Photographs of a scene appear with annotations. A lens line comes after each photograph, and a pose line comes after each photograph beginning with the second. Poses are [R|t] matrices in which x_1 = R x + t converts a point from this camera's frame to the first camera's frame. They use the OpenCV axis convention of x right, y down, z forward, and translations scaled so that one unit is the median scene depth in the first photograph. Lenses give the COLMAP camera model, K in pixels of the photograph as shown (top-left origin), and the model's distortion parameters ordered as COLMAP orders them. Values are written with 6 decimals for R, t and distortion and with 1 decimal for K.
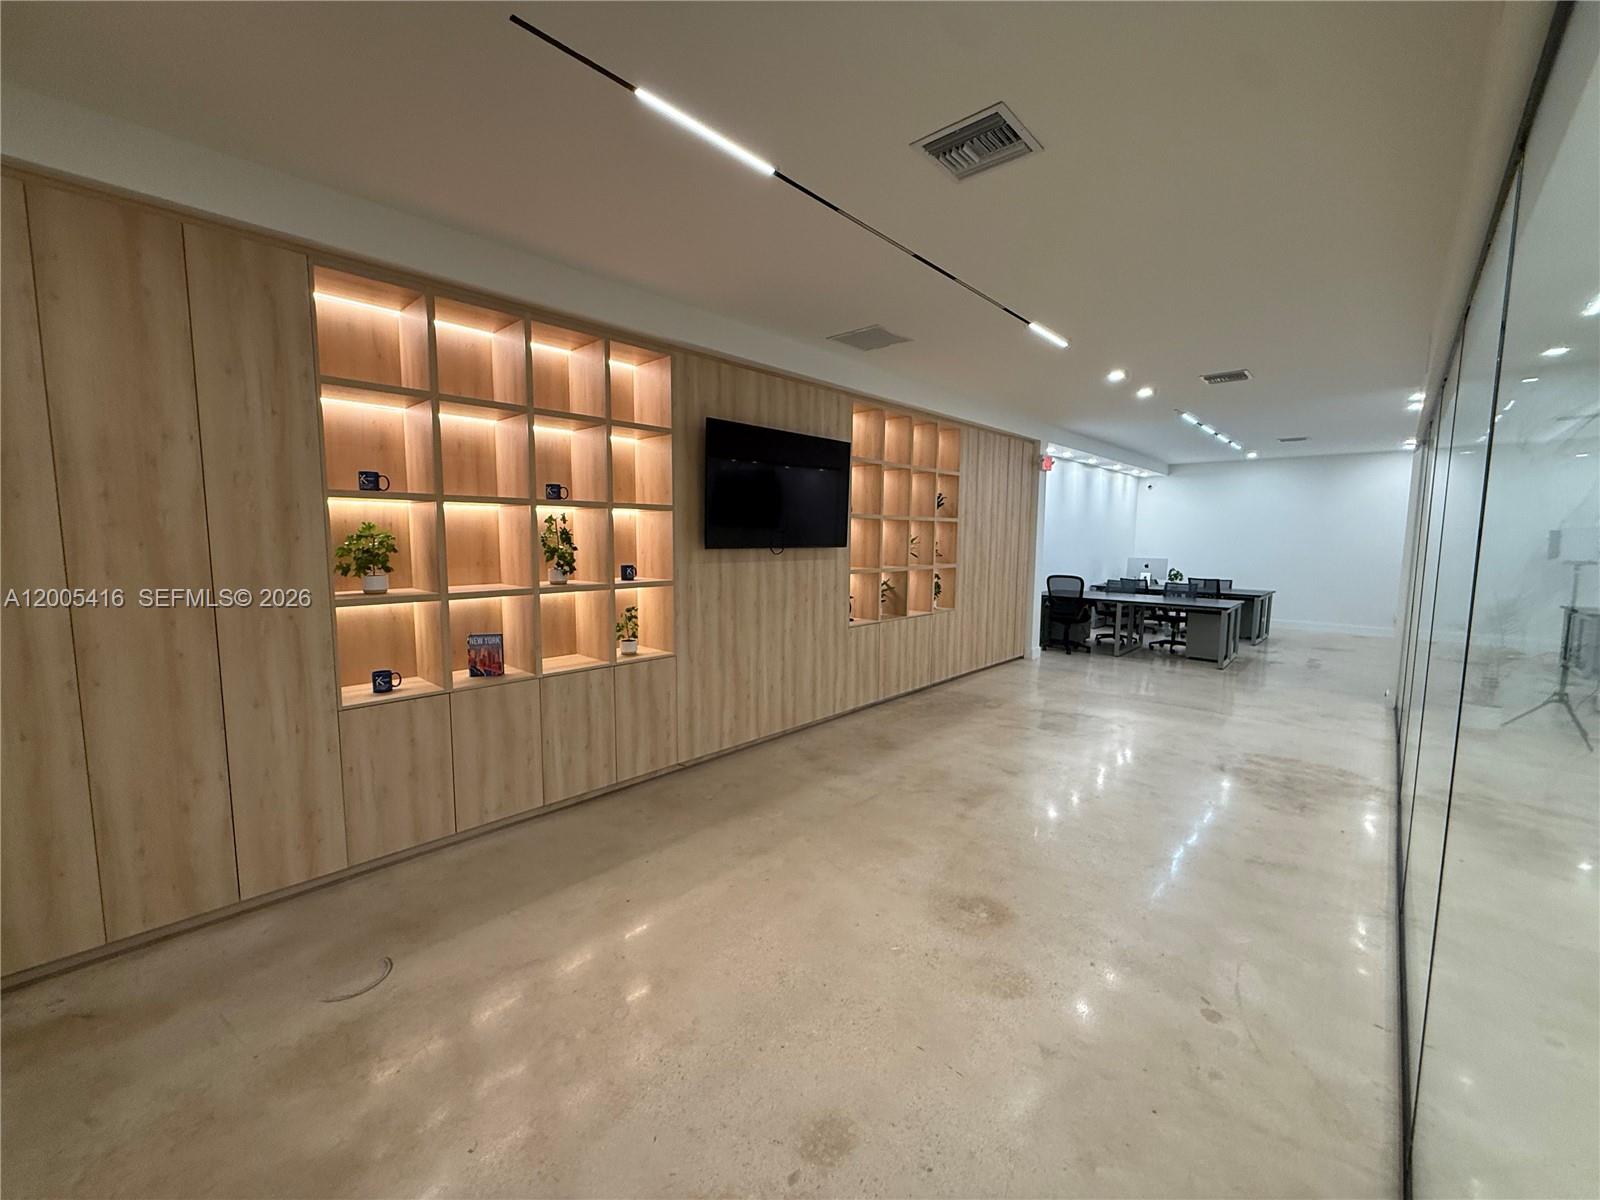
lens RADIAL K [[637.3, 0, 795.6], [0, 637.3, 595.8], [0, 0, 1]] dist [0.000344, -0.000085]
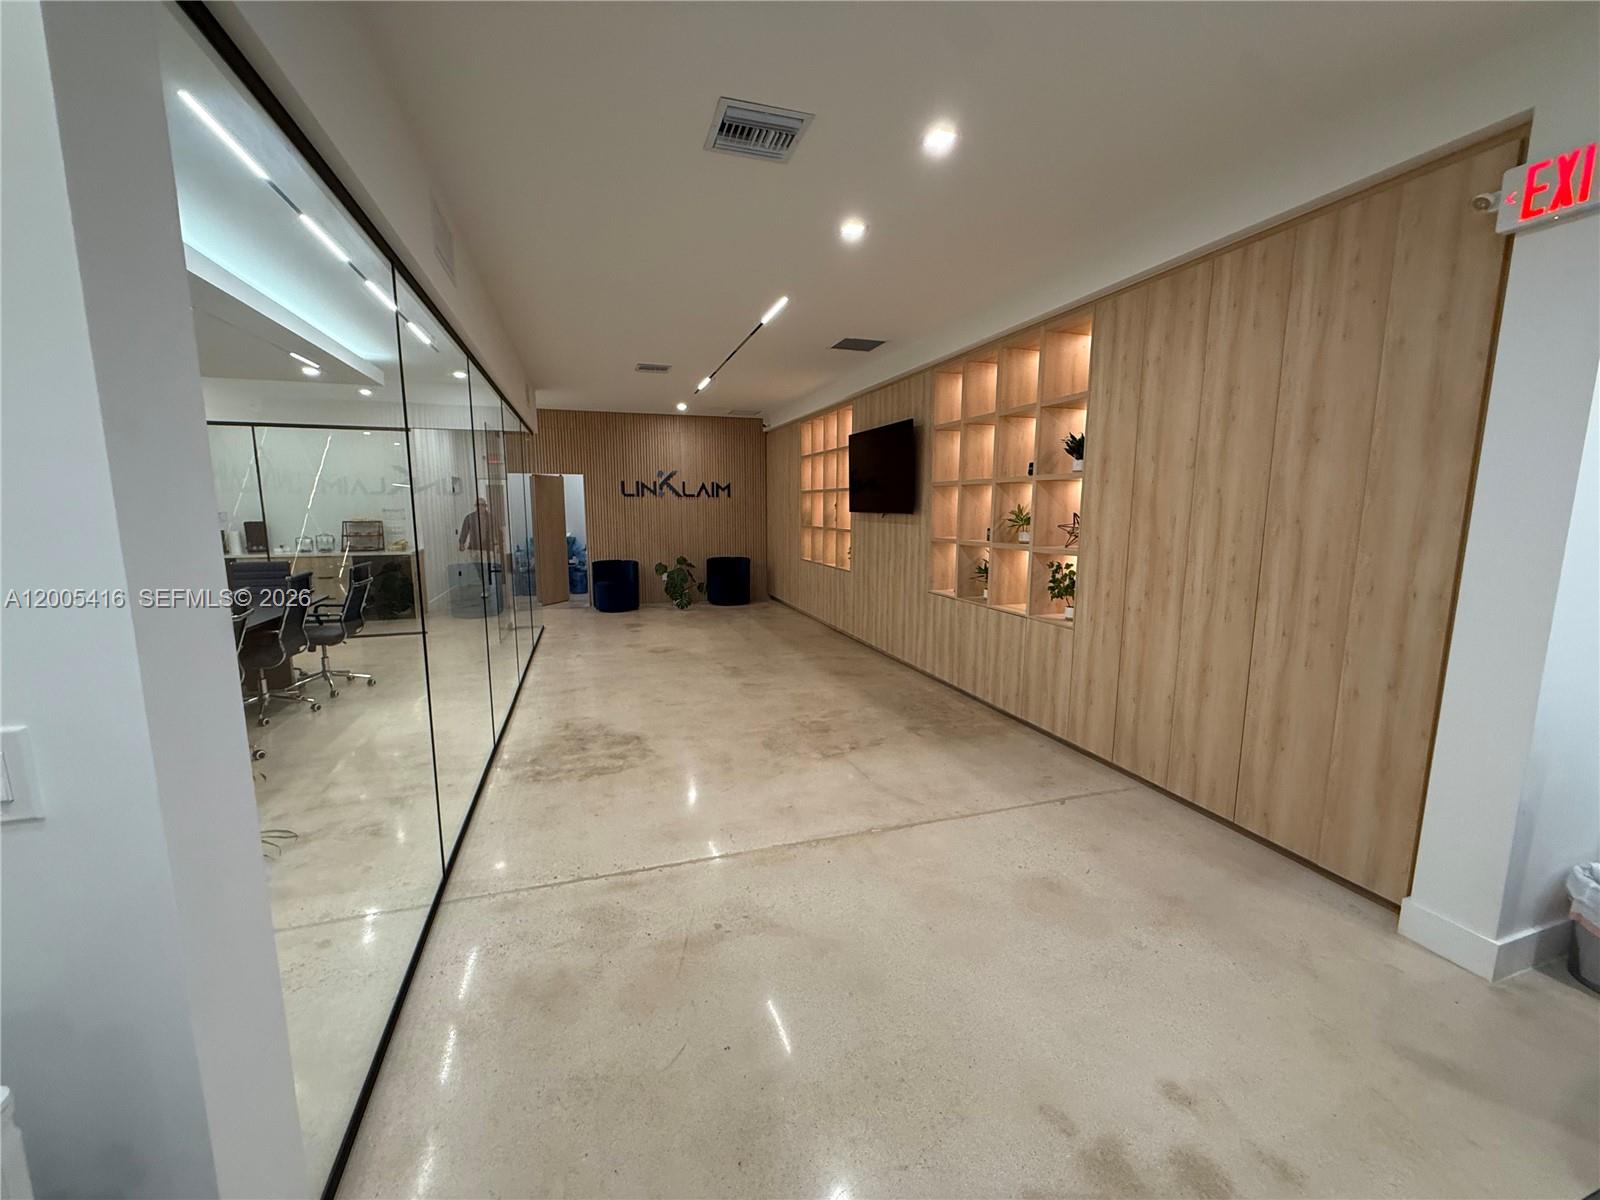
lens RADIAL K [[642.9, 0, 800.0], [0, 642.9, 600.0], [0, 0, 1]] dist [0.000599, 0.000014]
pose [[-0.482810, 0.120724, -0.867364, 1.210734], [-0.090262, 0.978317, 0.186411, -0.126915], [0.871061, 0.168291, -0.461445, 1.434605]]
